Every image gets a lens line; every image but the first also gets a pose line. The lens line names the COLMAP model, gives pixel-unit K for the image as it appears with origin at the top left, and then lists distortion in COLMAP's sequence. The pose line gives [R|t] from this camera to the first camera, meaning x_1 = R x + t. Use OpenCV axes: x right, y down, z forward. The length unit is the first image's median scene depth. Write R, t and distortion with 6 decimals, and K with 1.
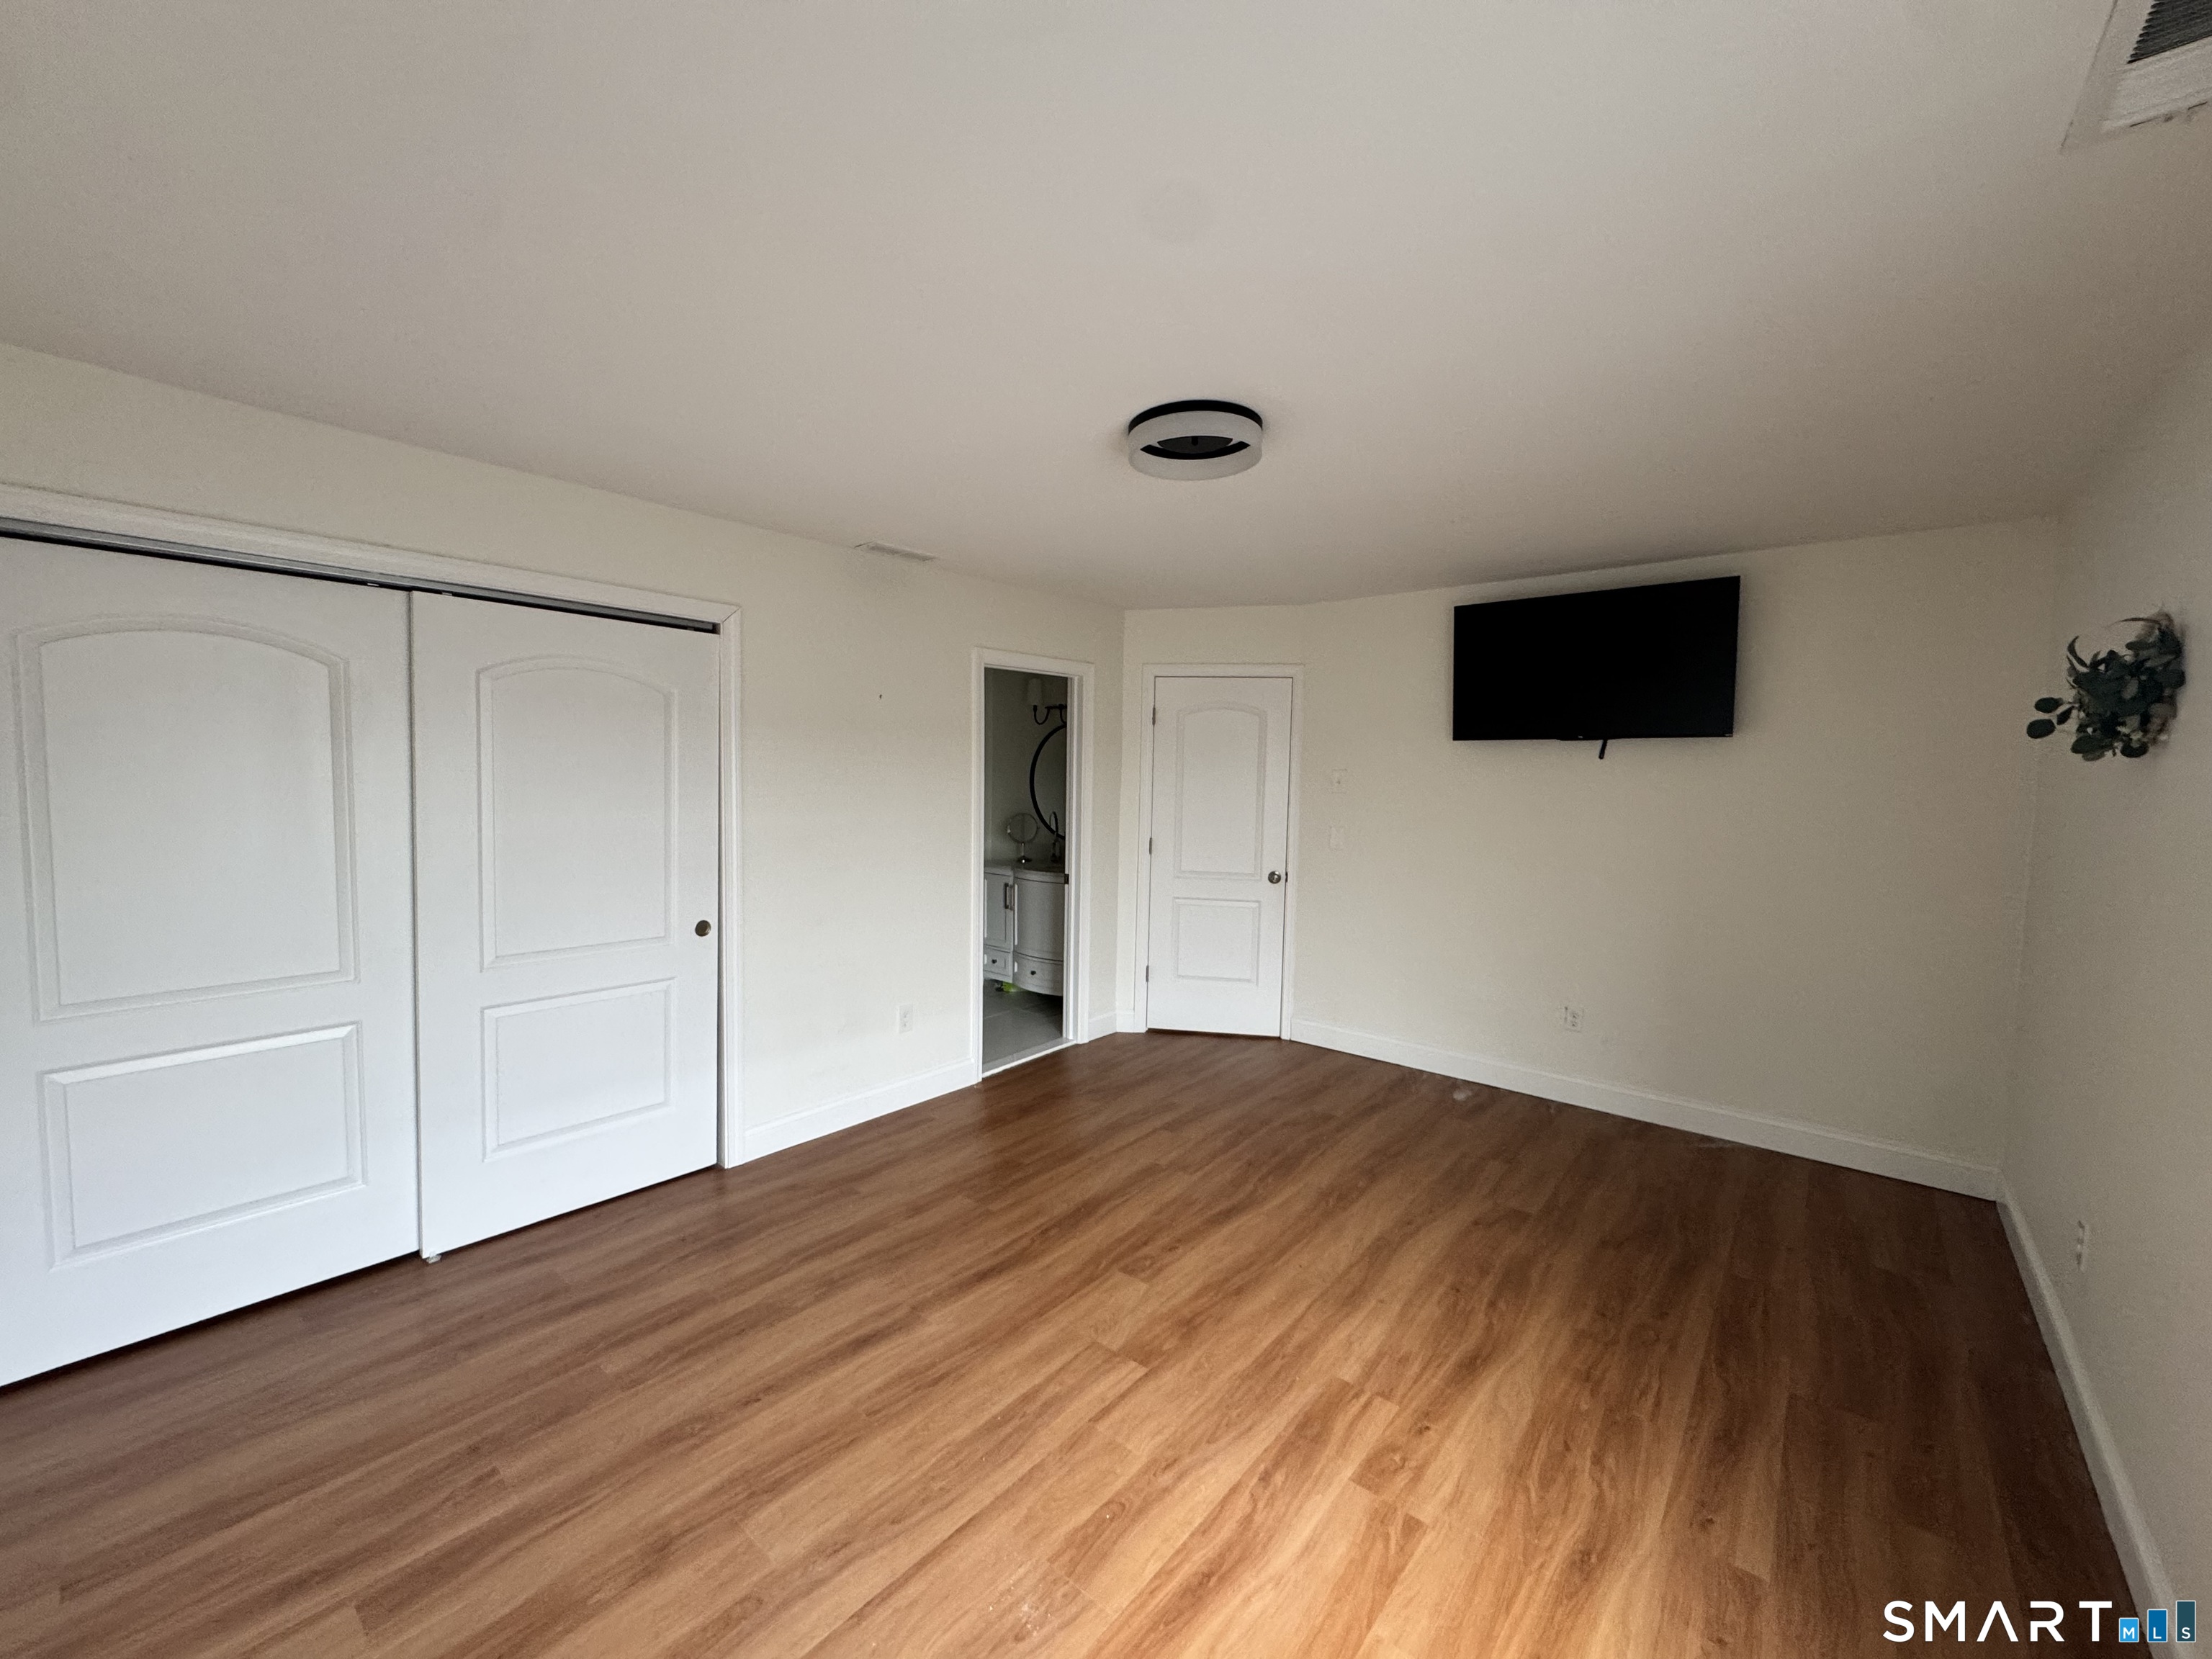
lens RADIAL K [[880.0, 0, 1109.7], [0, 880.0, 828.8], [0, 0, 1]] dist [-0.005758, 0.000202]
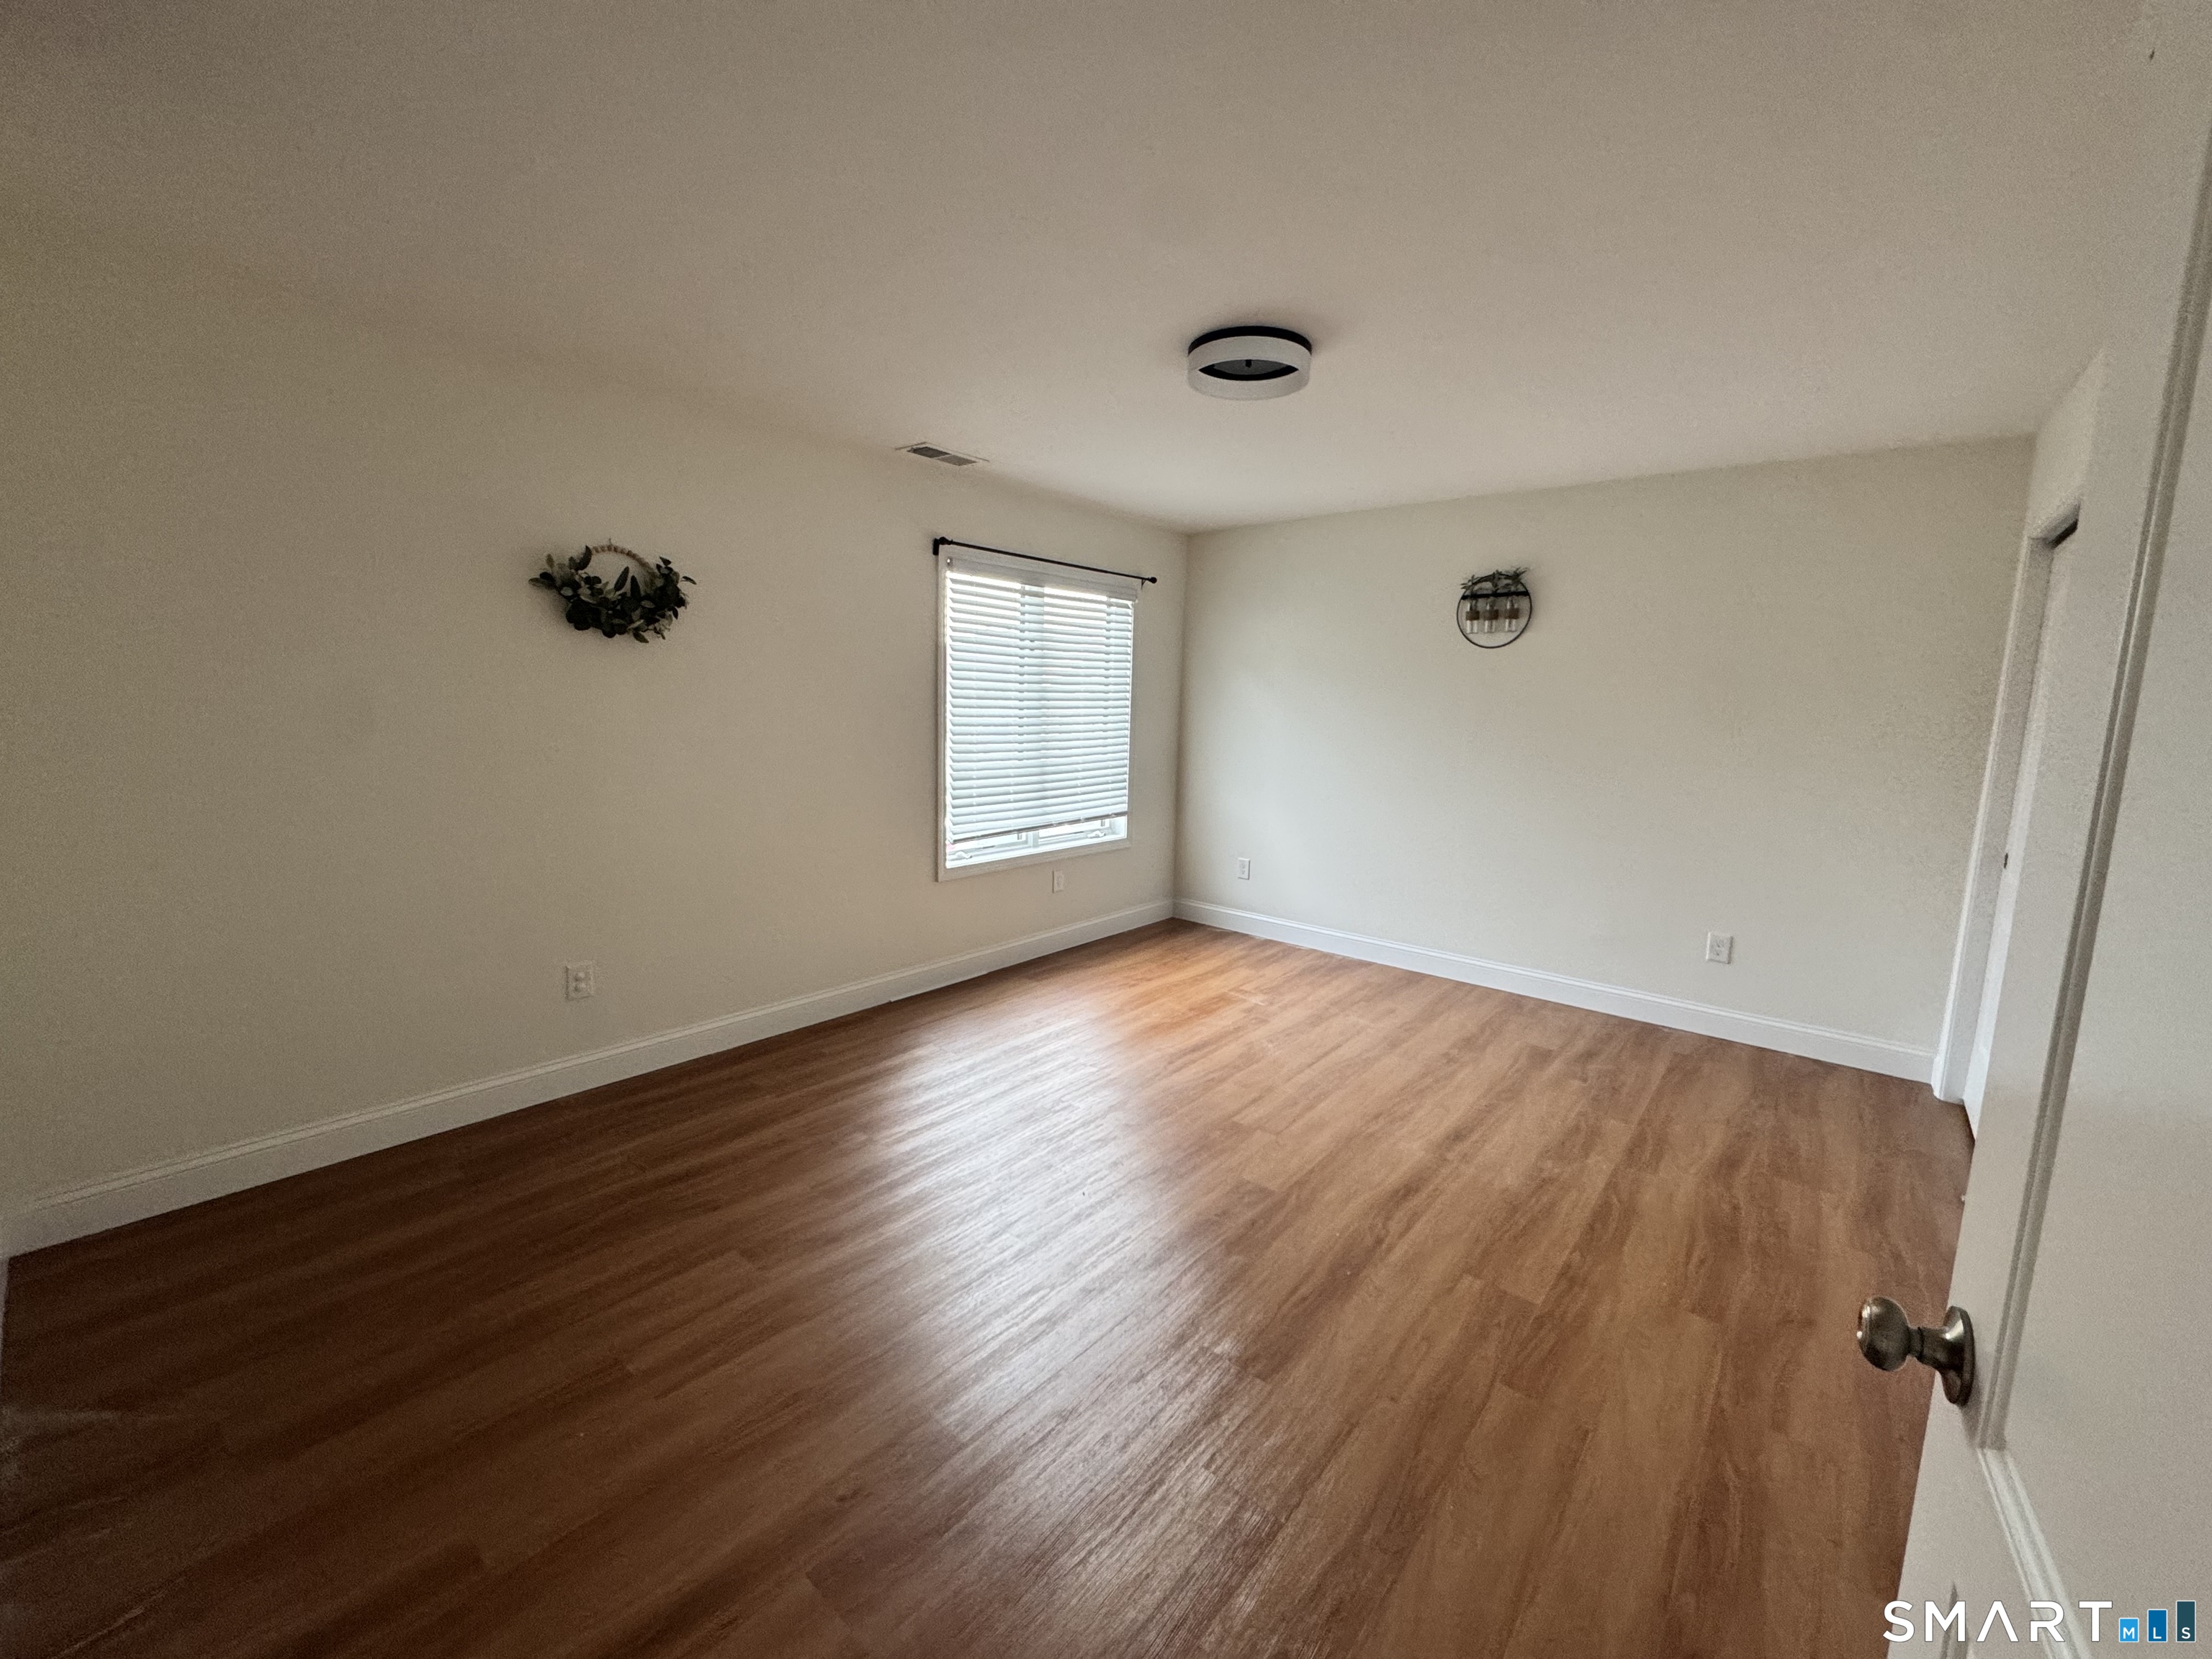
lens RADIAL K [[880.0, 0, 1103.8], [0, 880.0, 827.7], [0, 0, 1]] dist [-0.005758, 0.000202]
pose [[-0.999166, -0.040397, 0.005984, 0.242388], [-0.038303, 0.977855, 0.205749, -0.094709], [-0.014163, 0.205348, -0.978586, 2.167251]]
